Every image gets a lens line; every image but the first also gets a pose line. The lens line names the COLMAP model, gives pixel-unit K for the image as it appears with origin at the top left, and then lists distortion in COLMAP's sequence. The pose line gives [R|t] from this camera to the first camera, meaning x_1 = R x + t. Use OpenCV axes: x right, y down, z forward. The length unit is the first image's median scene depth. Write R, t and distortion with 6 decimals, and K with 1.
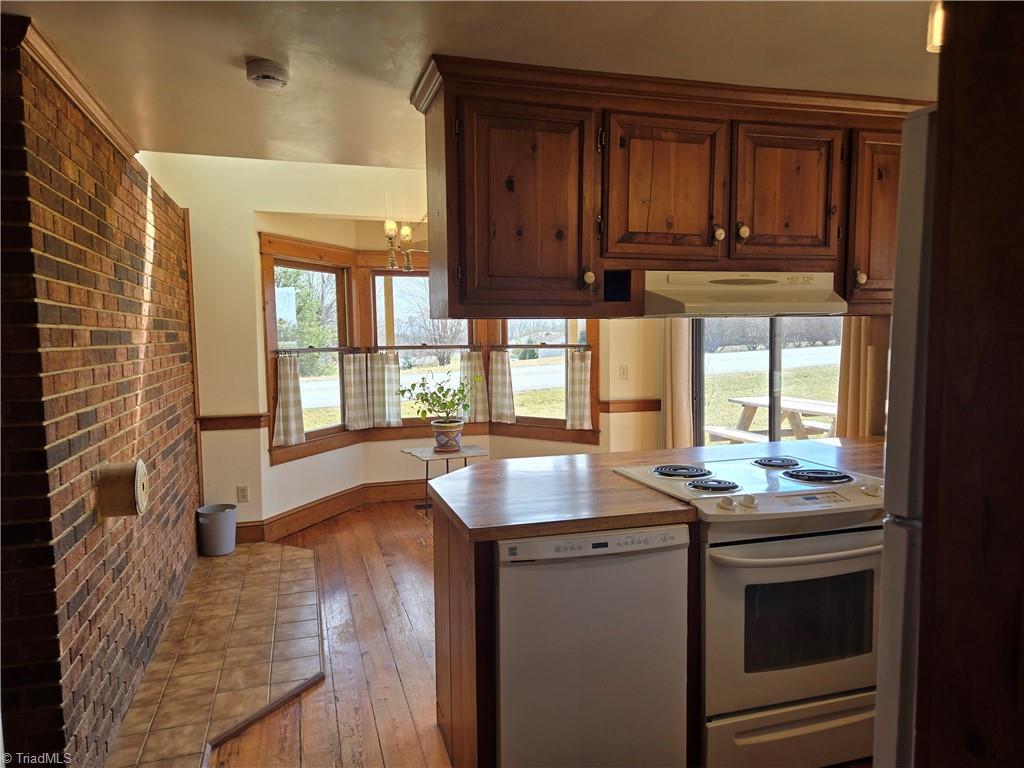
lens RADIAL K [[693.1, 0, 509.6], [0, 693.1, 388.4], [0, 0, 1]] dist [0.059004, -0.032822]
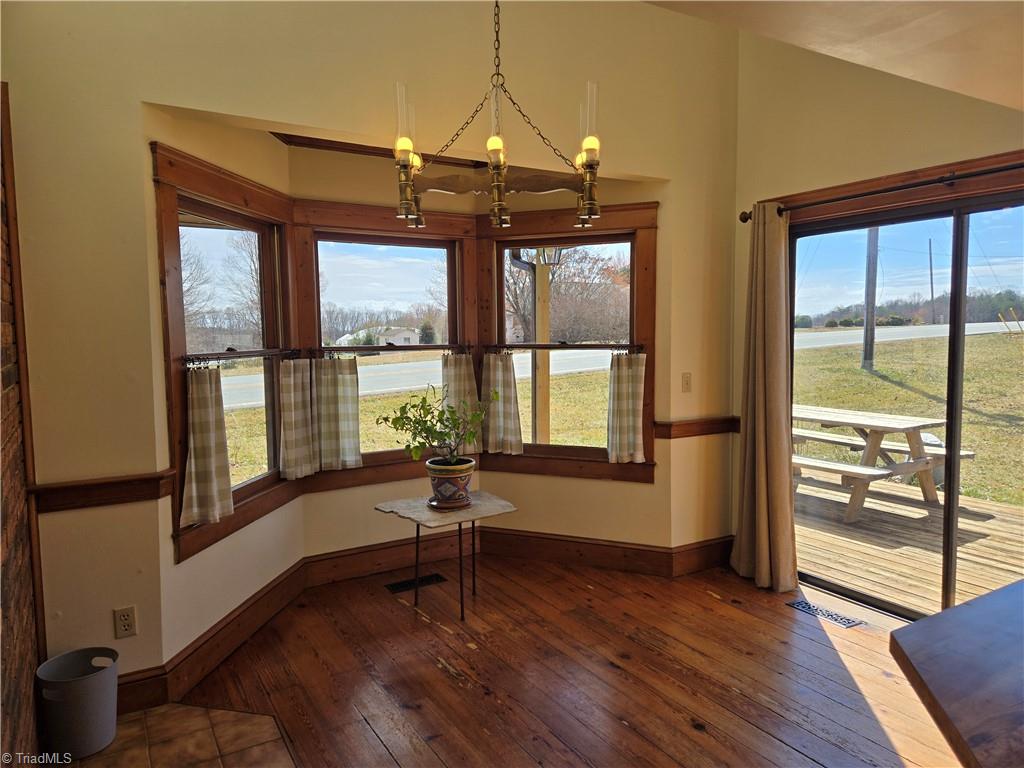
lens RADIAL K [[693.1, 0, 515.8], [0, 693.1, 380.3], [0, 0, 1]] dist [0.059004, -0.032822]
pose [[0.968722, -0.015283, 0.247679, -0.189203], [0.016063, 0.999870, -0.001132, -0.027024], [-0.247630, 0.005075, 0.968841, 0.336727]]
